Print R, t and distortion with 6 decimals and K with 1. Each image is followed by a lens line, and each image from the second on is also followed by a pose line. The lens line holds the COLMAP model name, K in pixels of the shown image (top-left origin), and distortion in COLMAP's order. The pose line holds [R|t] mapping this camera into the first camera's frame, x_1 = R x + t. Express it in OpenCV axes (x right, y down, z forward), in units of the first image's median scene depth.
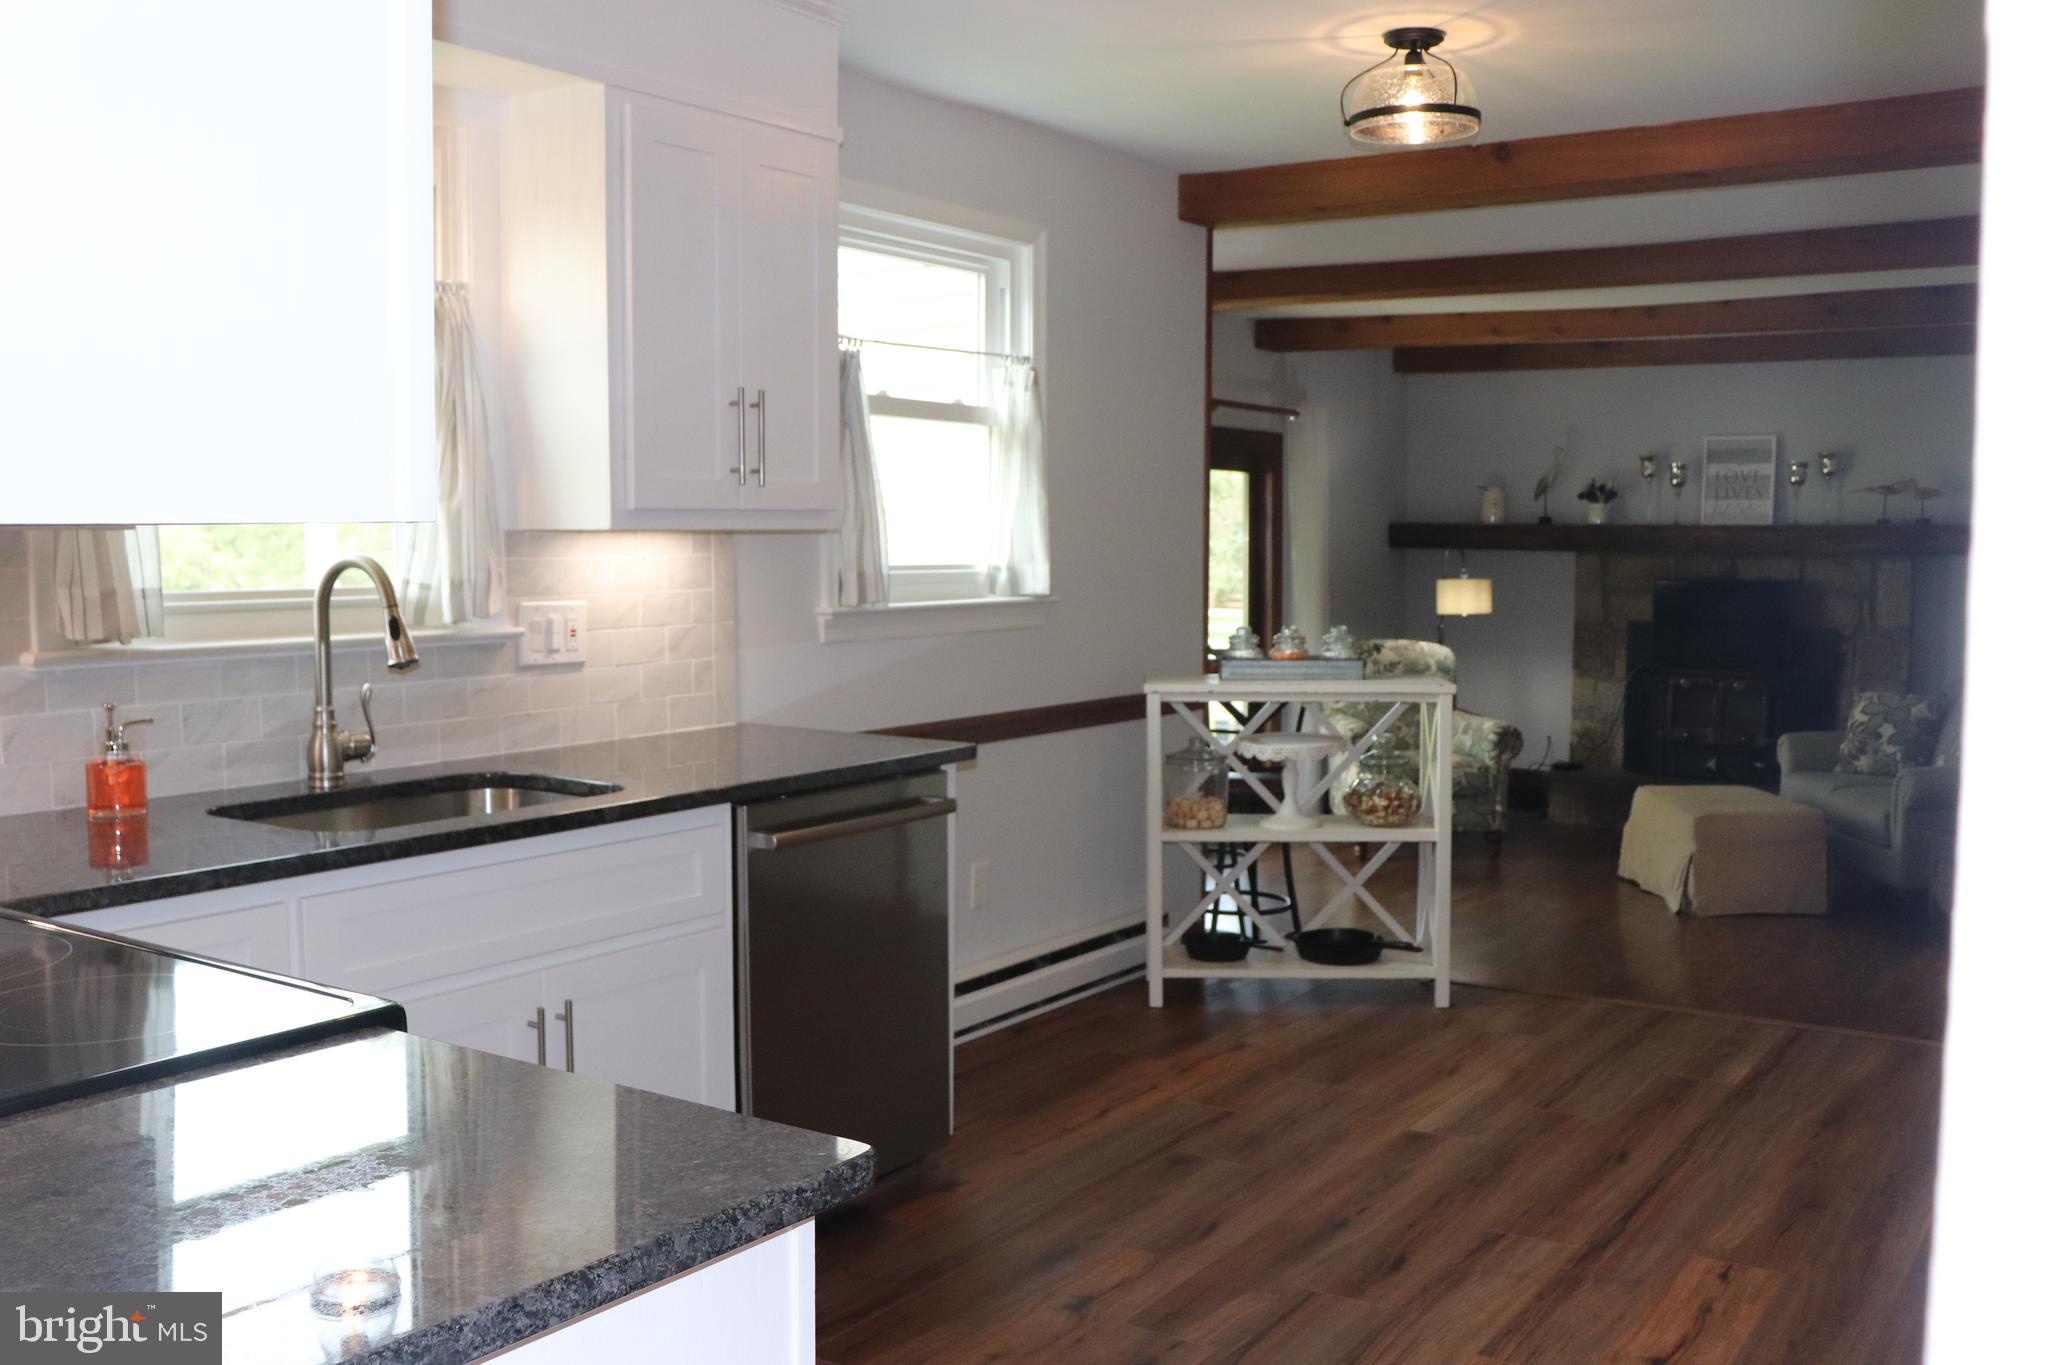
lens RADIAL K [[1936.9, 0, 1017.1], [0, 1936.9, 690.8], [0, 0, 1]] dist [-0.099580, 0.000000]
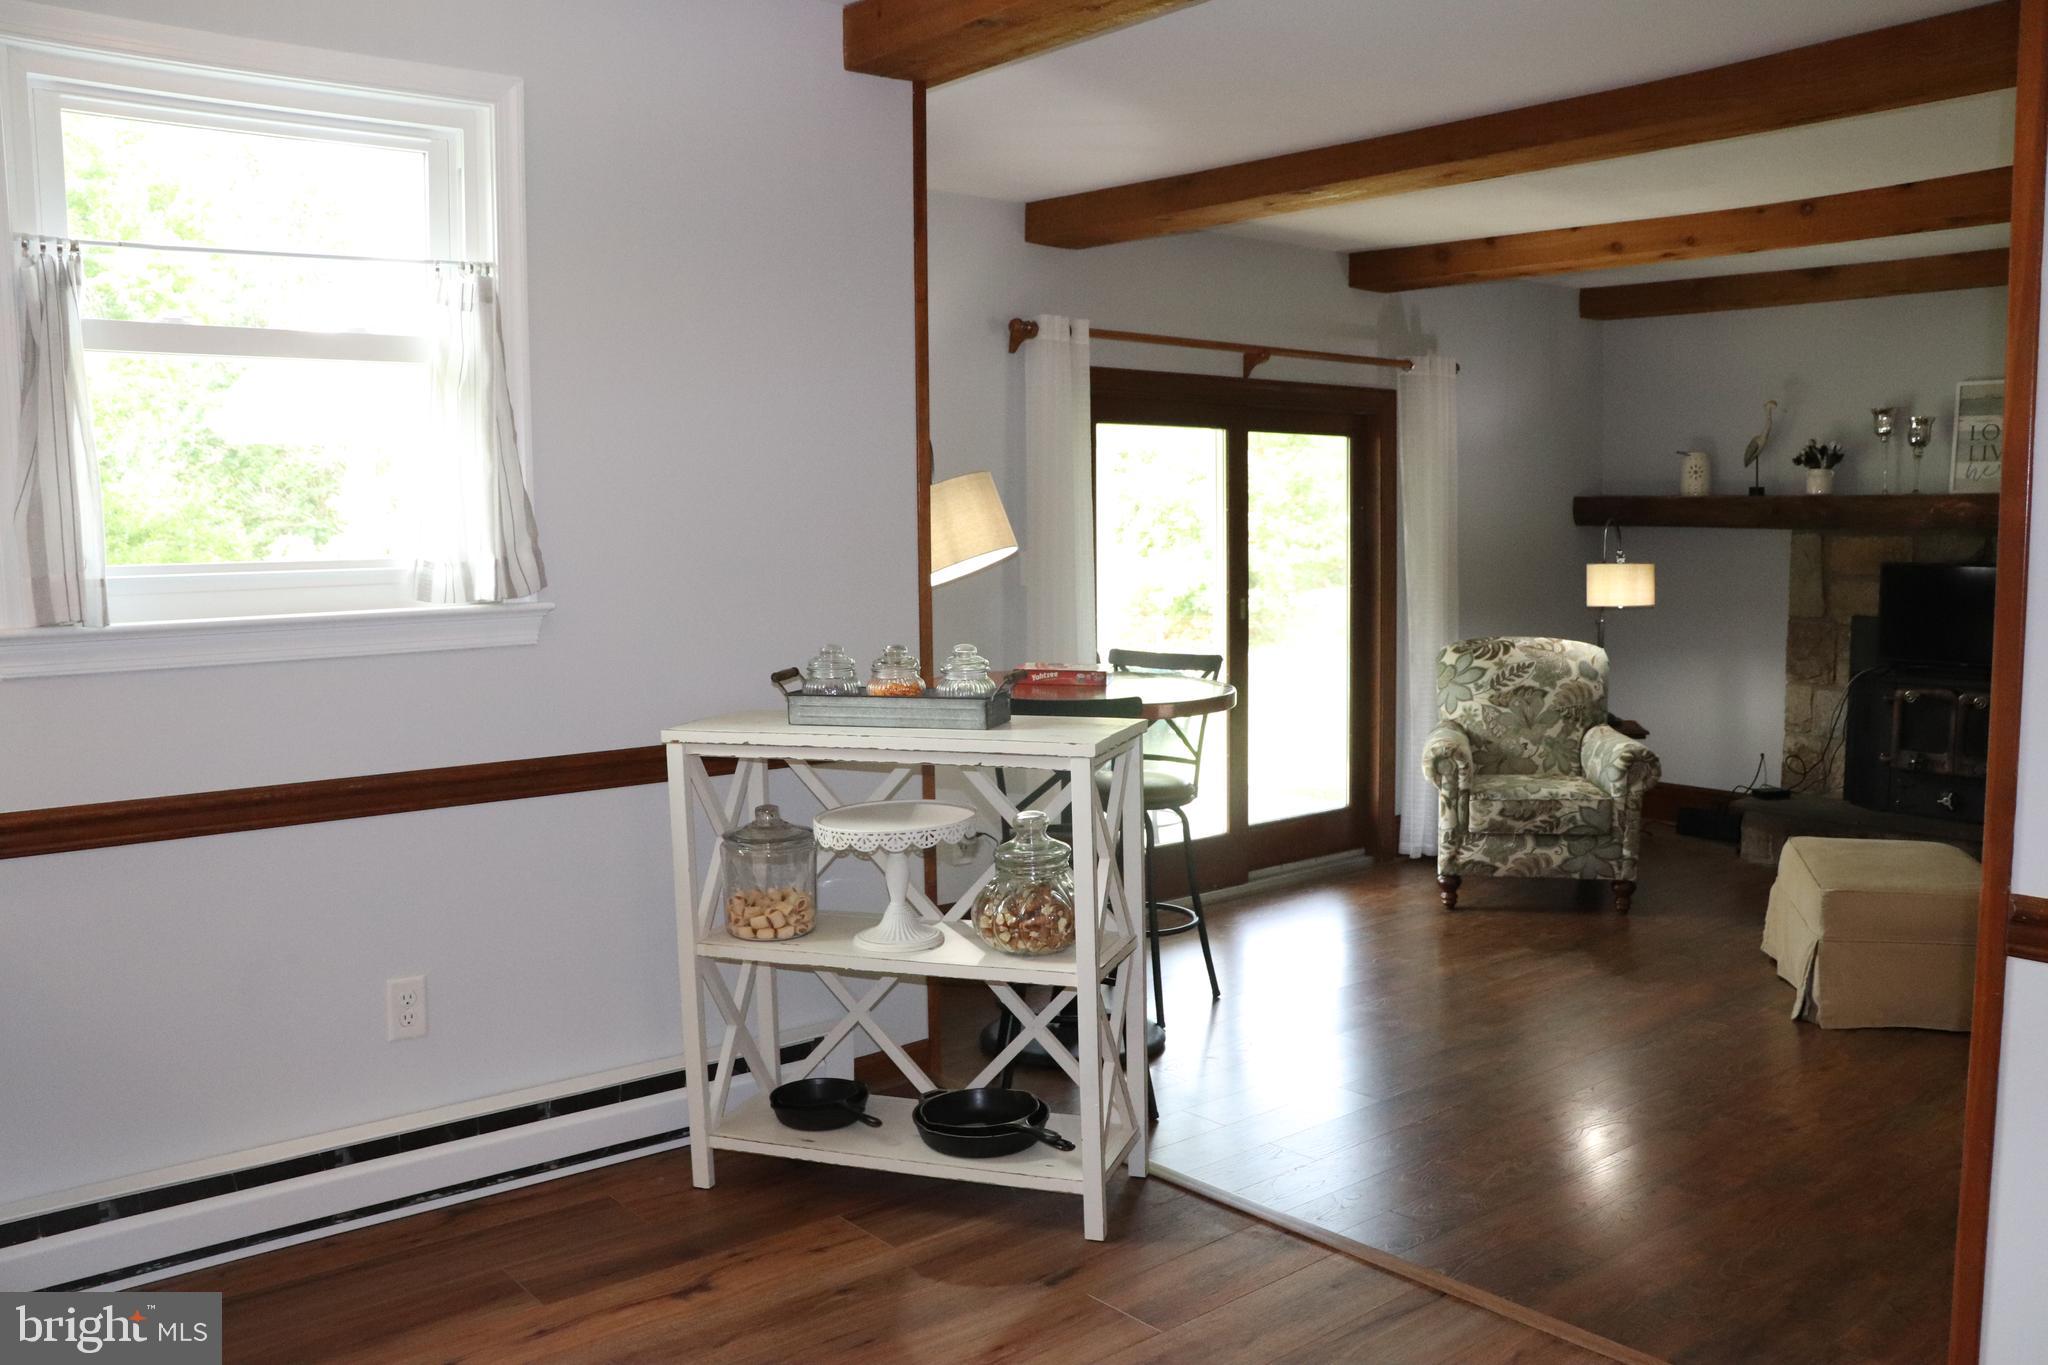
lens RADIAL K [[1718.6, 0, 1010.5], [0, 1718.6, 701.7], [0, 0, 1]] dist [-0.170463, 0.138715]
pose [[0.957335, 0.018153, -0.288410, 0.193578], [-0.010415, 0.999544, 0.028340, -0.017226], [0.288793, -0.024127, 0.957087, 0.246894]]
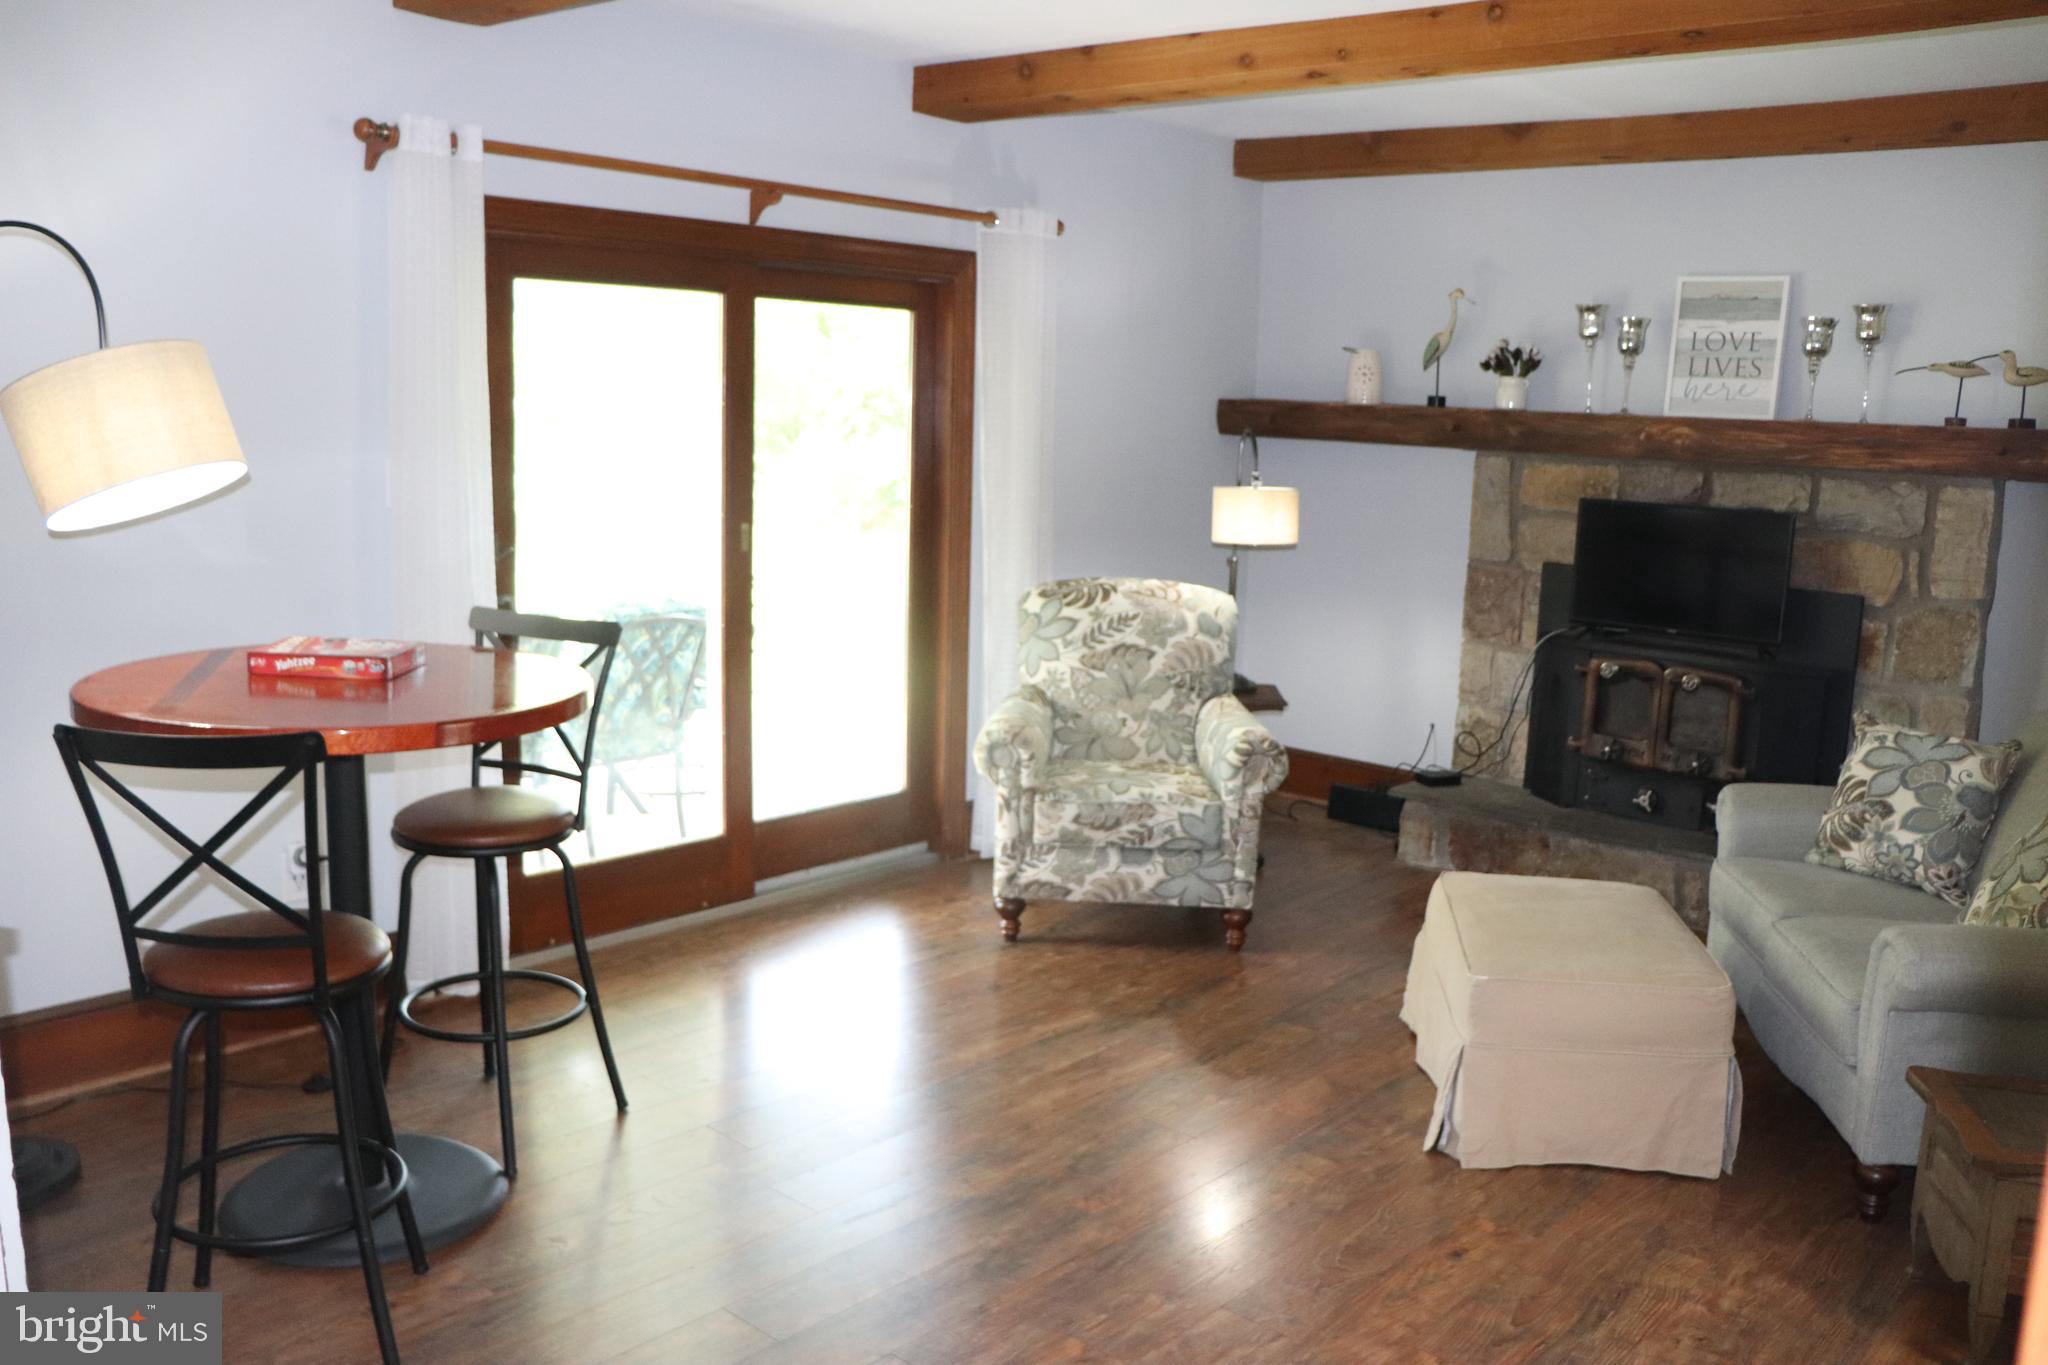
lens RADIAL K [[1718.6, 0, 1018.0], [0, 1718.6, 690.9], [0, 0, 1]] dist [-0.170463, 0.138715]
pose [[0.990123, 0.050166, -0.130917, 0.233955], [-0.038956, 0.995461, 0.086829, -0.037724], [0.134679, -0.080872, 0.987584, 0.435289]]
